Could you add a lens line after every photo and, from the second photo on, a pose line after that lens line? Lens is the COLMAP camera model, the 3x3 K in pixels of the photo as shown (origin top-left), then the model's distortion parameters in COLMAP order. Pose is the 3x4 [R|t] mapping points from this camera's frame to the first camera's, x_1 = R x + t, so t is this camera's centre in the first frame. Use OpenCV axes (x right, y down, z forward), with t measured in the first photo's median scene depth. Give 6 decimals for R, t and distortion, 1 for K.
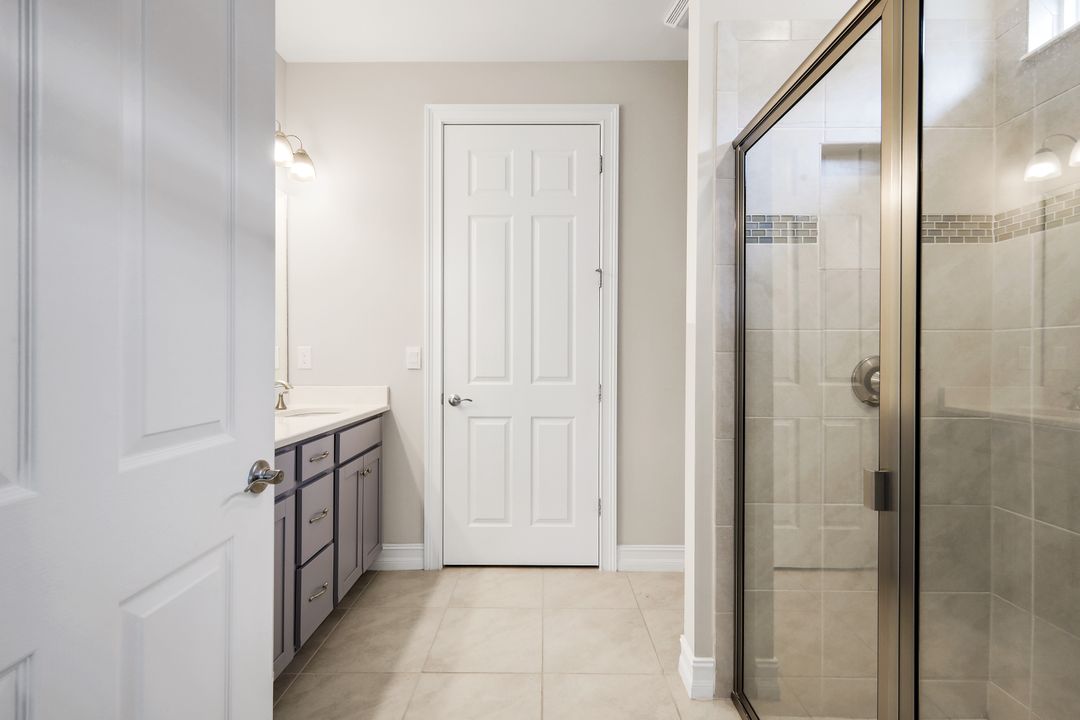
lens RADIAL K [[472.1, 0, 540.0], [0, 472.1, 360.0], [0, 0, 1]] dist [0.002217, -0.000002]
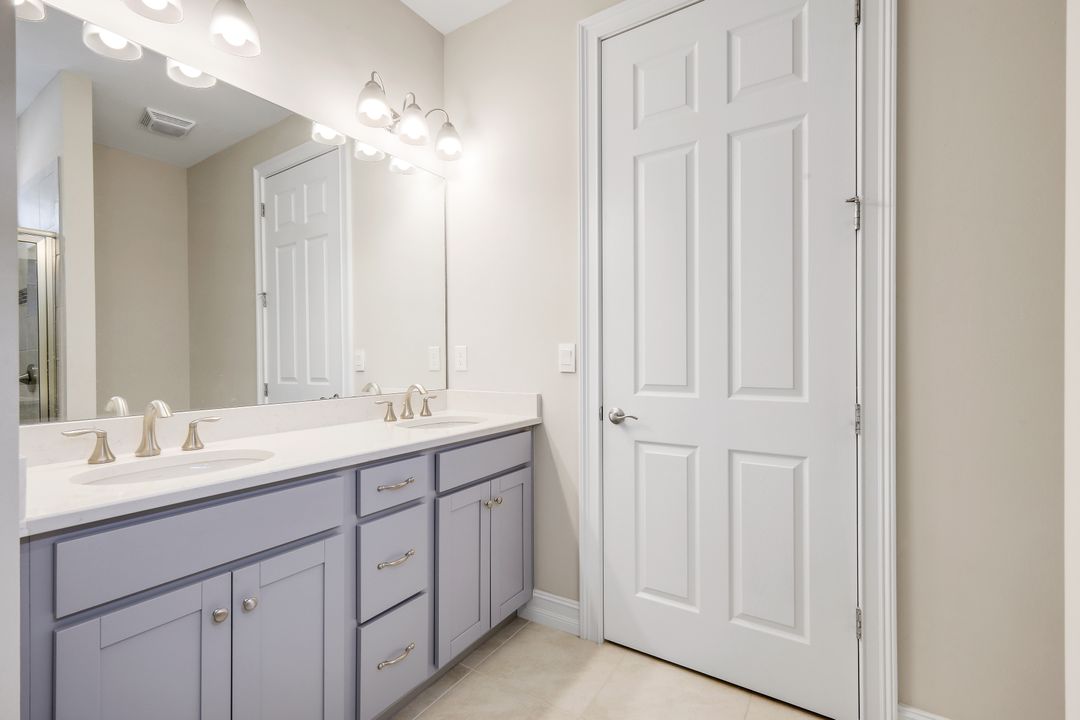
lens RADIAL K [[472.1, 0, 540.0], [0, 472.1, 360.0], [0, 0, 1]] dist [0.002217, -0.000002]
pose [[0.846491, -0.002821, -0.532396, 0.105625], [0.000970, 0.999992, -0.003757, 0.001616], [0.532403, 0.002664, 0.846487, 0.324319]]
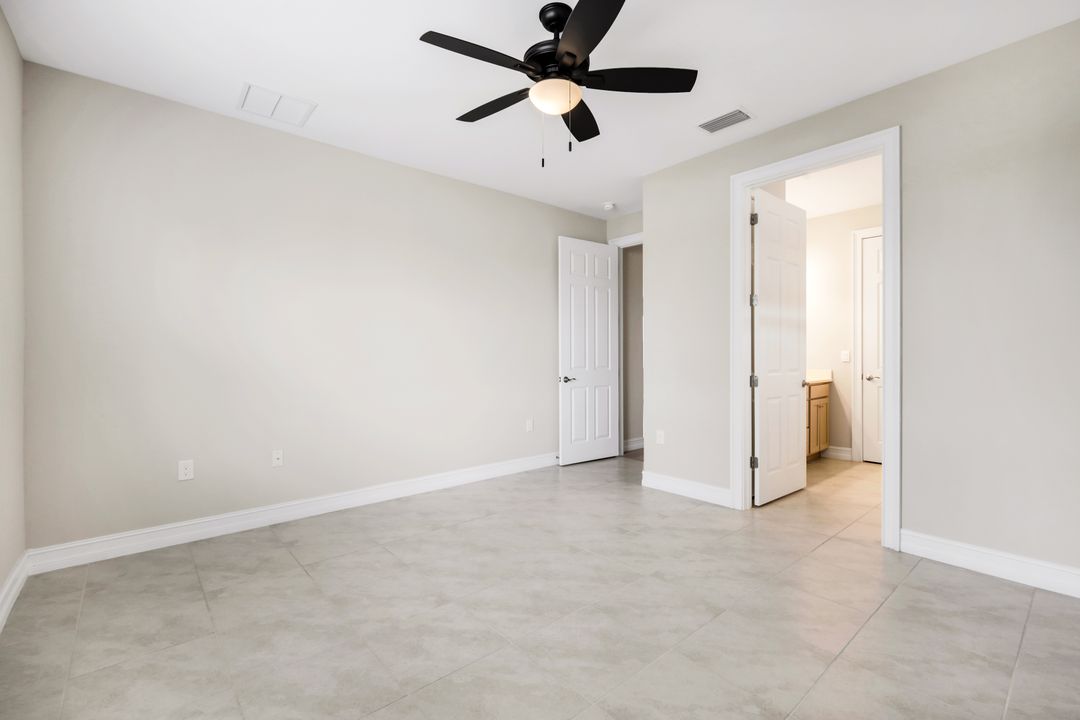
lens RADIAL K [[472.1, 0, 540.0], [0, 472.1, 360.0], [0, 0, 1]] dist [0.002217, -0.000002]
pose [[0.664621, -0.002454, -0.747176, 0.383834], [0.003868, 0.999993, 0.000156, 0.006074], [0.747170, -0.002994, 0.664626, -1.356310]]
